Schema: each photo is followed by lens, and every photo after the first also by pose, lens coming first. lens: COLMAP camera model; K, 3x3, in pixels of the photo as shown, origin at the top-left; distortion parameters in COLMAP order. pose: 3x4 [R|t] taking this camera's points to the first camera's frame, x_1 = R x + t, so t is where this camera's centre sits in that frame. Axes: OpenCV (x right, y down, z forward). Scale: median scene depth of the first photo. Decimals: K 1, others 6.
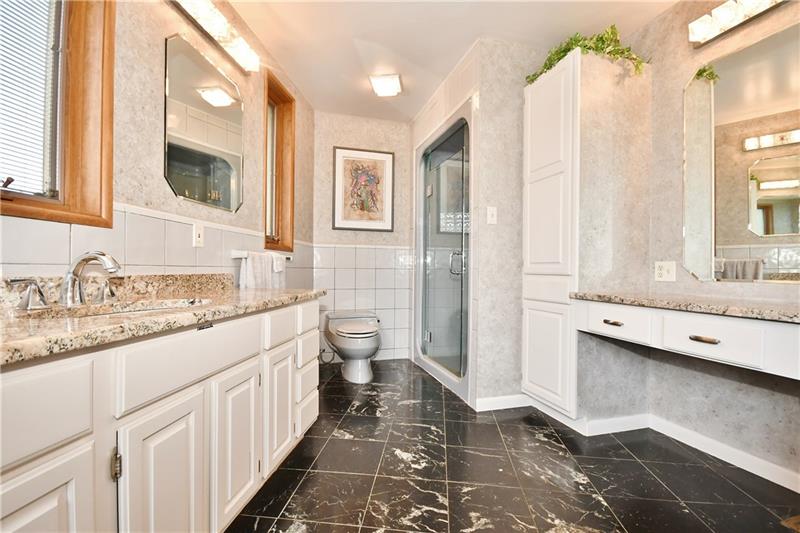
lens RADIAL K [[364.5, 0, 398.2], [0, 364.5, 268.5], [0, 0, 1]] dist [0.002875, -0.002572]
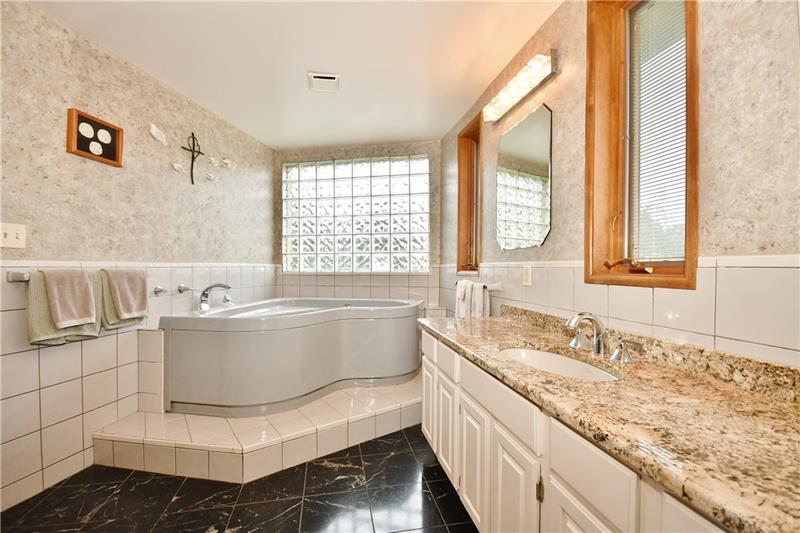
lens RADIAL K [[364.5, 0, 400.5], [0, 364.5, 267.9], [0, 0, 1]] dist [0.002875, -0.002572]
pose [[-0.951338, -0.006462, -0.308083, 0.118762], [-0.006125, 0.999979, -0.002063, -0.144274], [0.308090, -0.000076, -0.951357, 1.492182]]
